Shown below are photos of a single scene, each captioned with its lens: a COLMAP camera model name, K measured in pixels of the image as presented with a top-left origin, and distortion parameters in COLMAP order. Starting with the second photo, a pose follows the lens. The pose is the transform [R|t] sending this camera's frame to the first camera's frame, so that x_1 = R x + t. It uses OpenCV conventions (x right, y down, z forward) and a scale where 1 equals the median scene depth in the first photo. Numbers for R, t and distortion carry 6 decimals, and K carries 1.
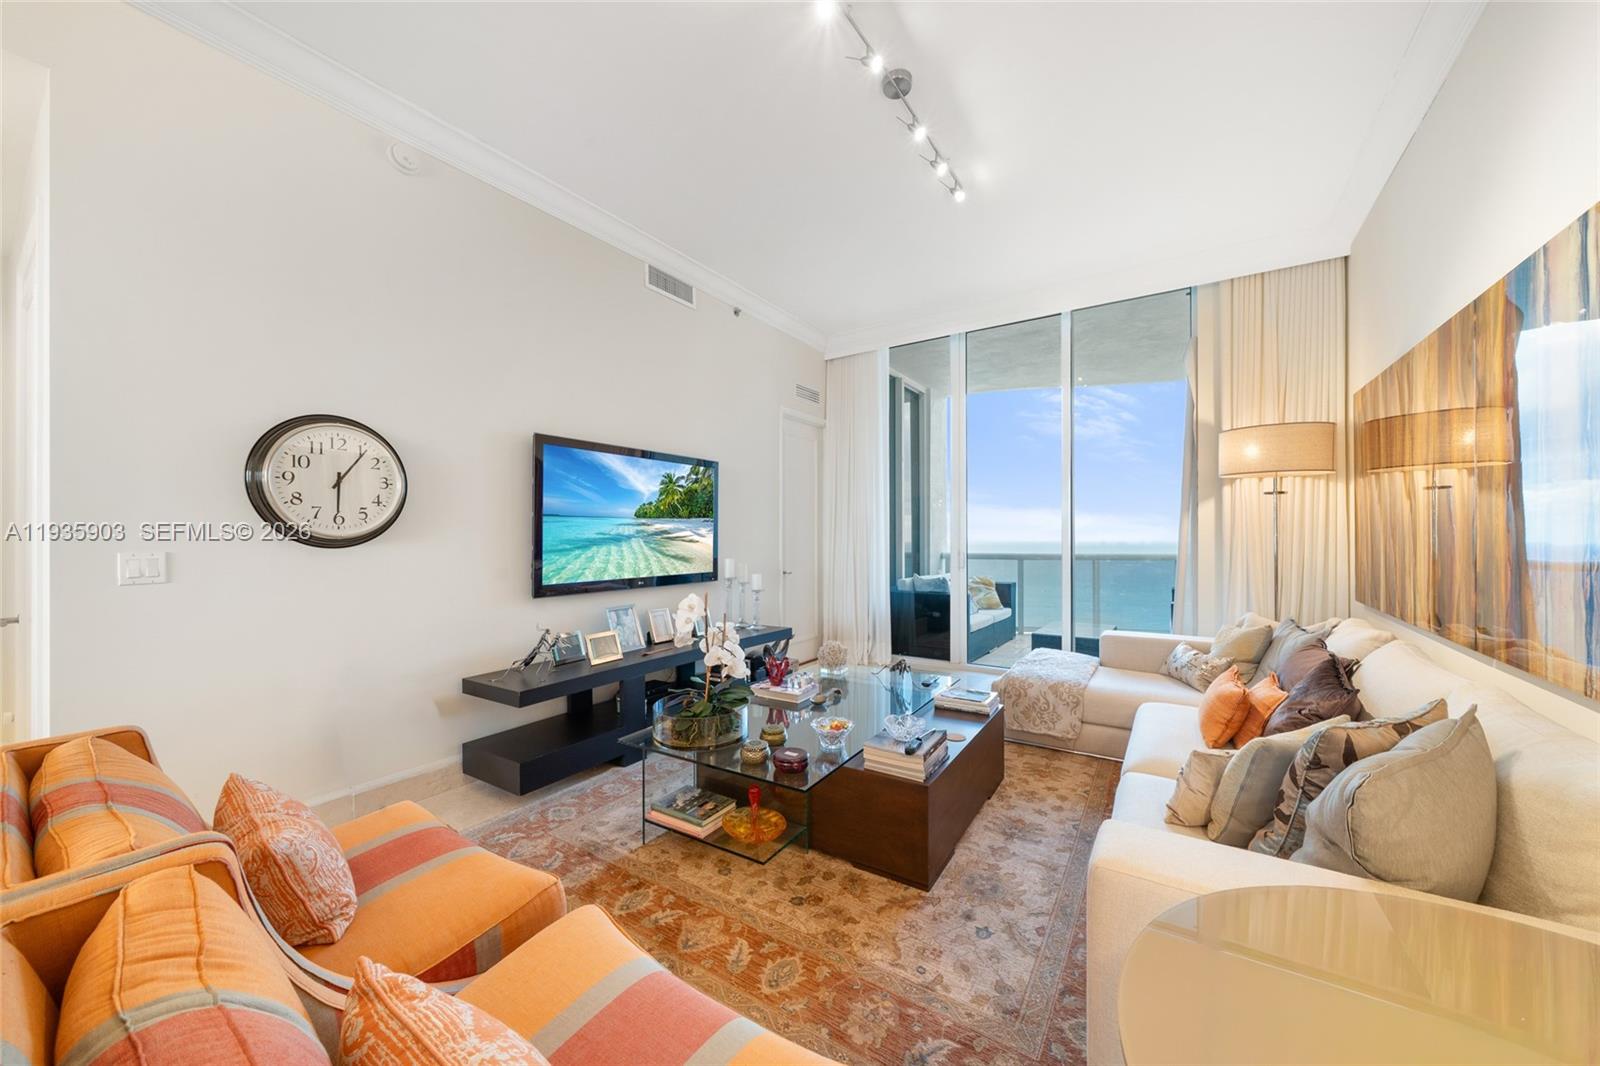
lens RADIAL K [[586.2, 0, 800.0], [0, 586.2, 533.0], [0, 0, 1]] dist [-0.001547, -0.000150]
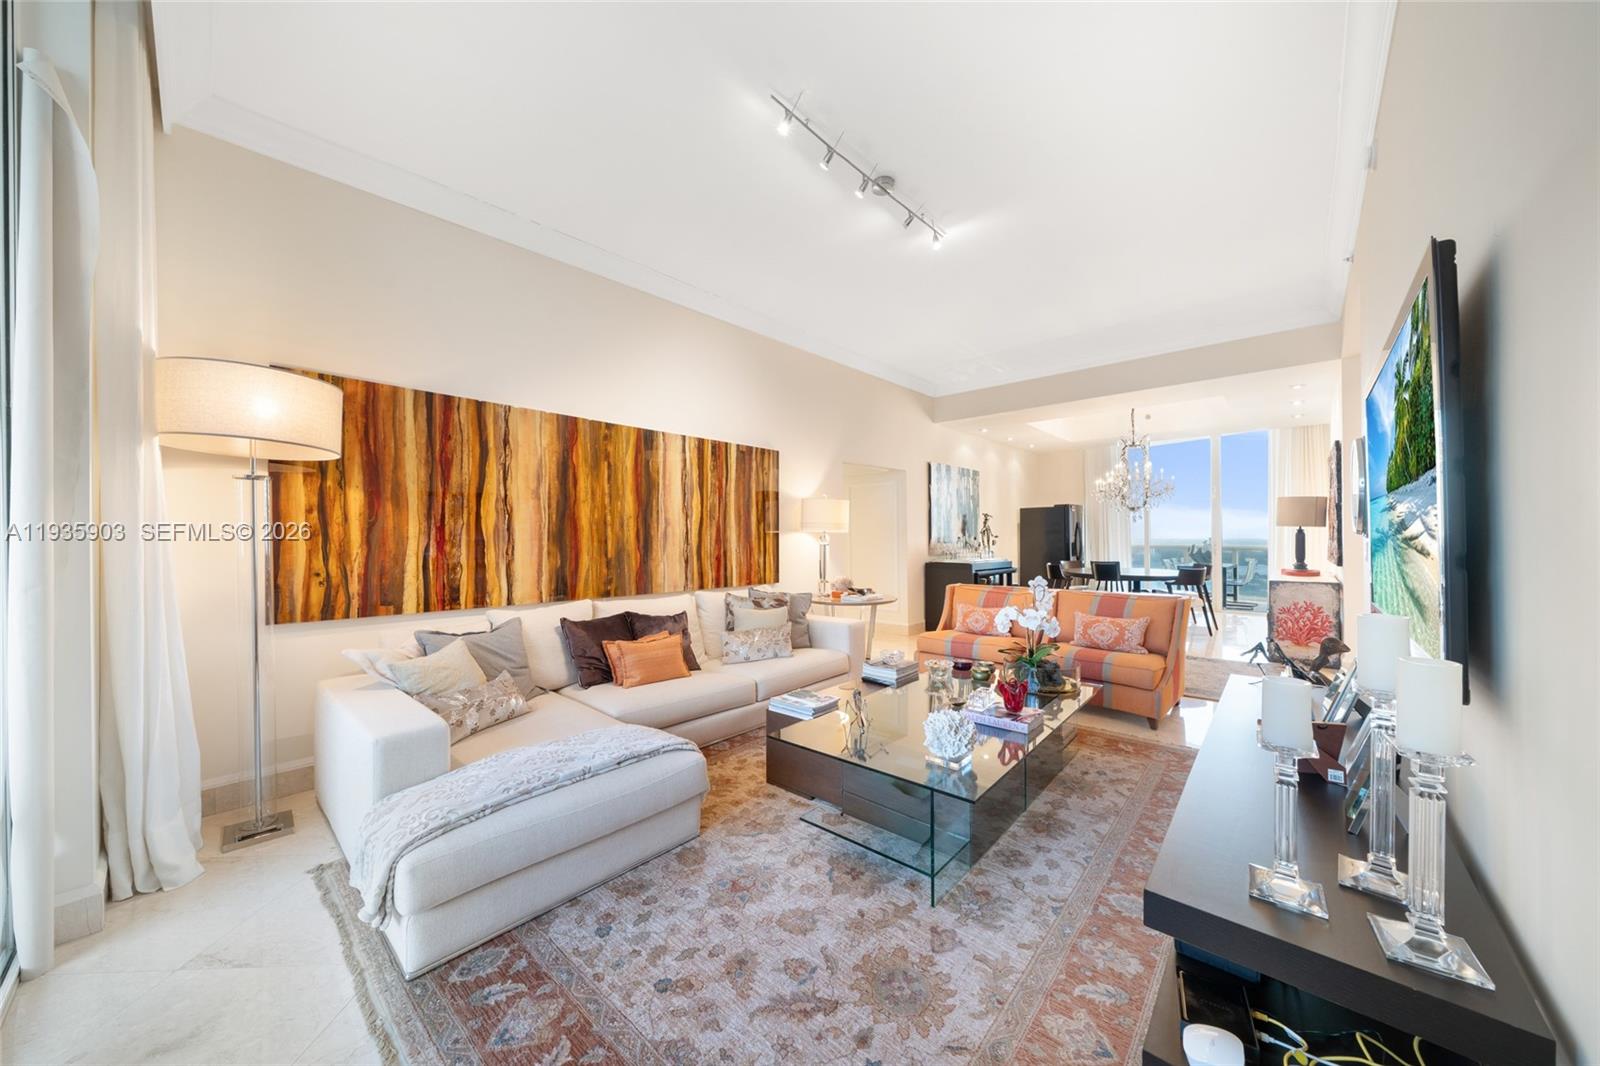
lens RADIAL K [[557.8, 0, 800.0], [0, 557.8, 533.0], [0, 0, 1]] dist [-0.001472, -0.000027]
pose [[-0.990508, 0.002720, 0.137427, 0.125648], [0.001654, 0.999968, -0.007871, -0.001361], [-0.137444, -0.007569, -0.990481, 1.553320]]
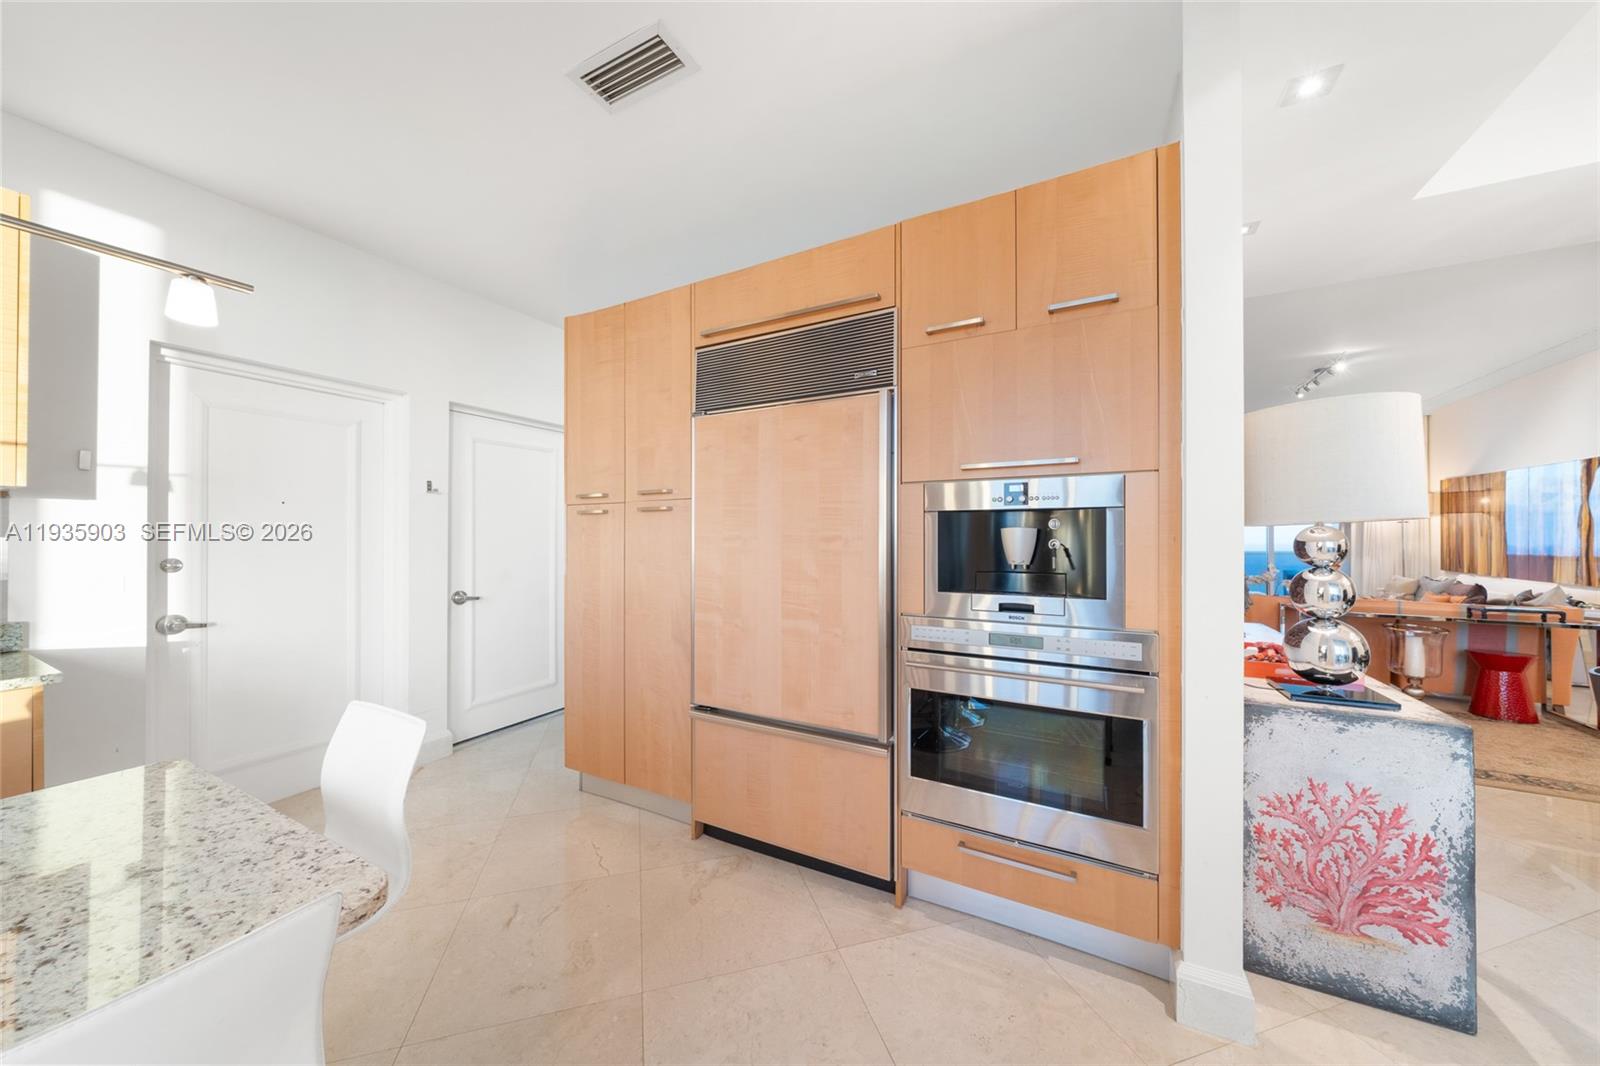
lens RADIAL K [[557.8, 0, 800.0], [0, 557.8, 533.0], [0, 0, 1]] dist [-0.001472, -0.000027]
pose [[0.992323, -0.001724, 0.123662, -1.707168], [0.002131, 0.999993, -0.003155, -0.026376], [-0.123656, 0.003395, 0.992319, -0.817930]]
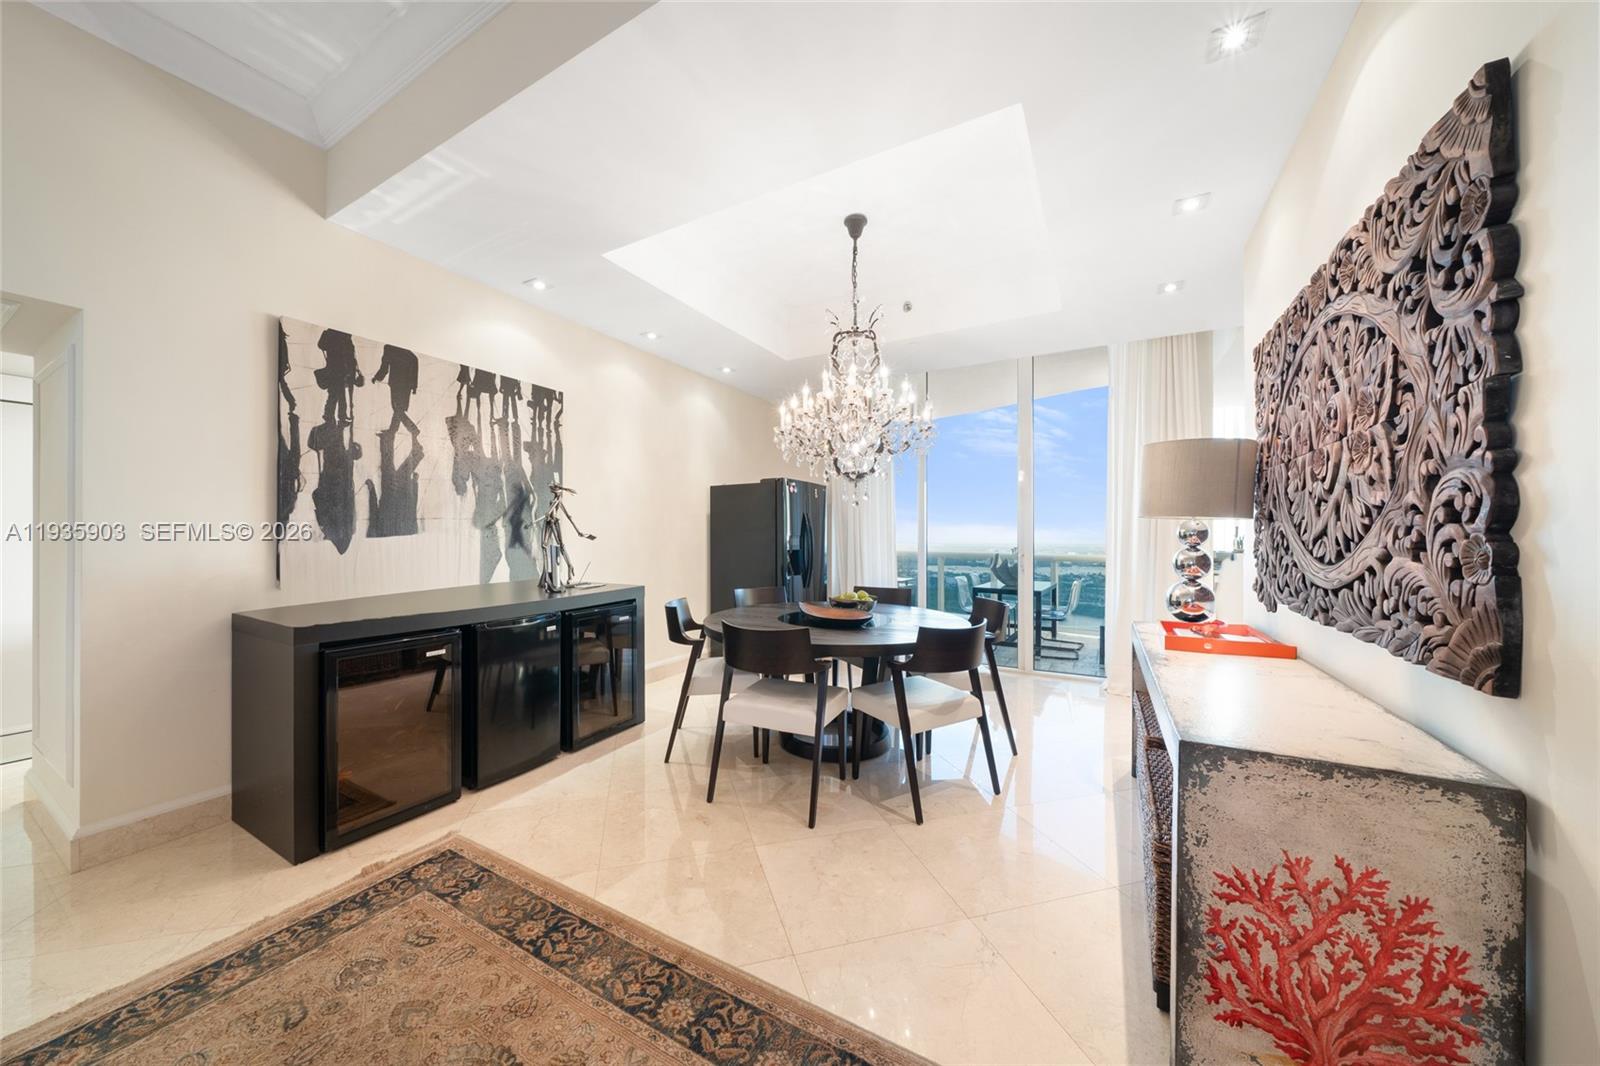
lens RADIAL K [[539.7, 0, 800.0], [0, 539.7, 533.0], [0, 0, 1]] dist [-0.005140, -0.000019]
pose [[-0.996469, -0.008282, -0.083552, -0.653382], [-0.007528, 0.999928, -0.009336, -0.003698], [0.083623, -0.008674, -0.996460, 0.213449]]
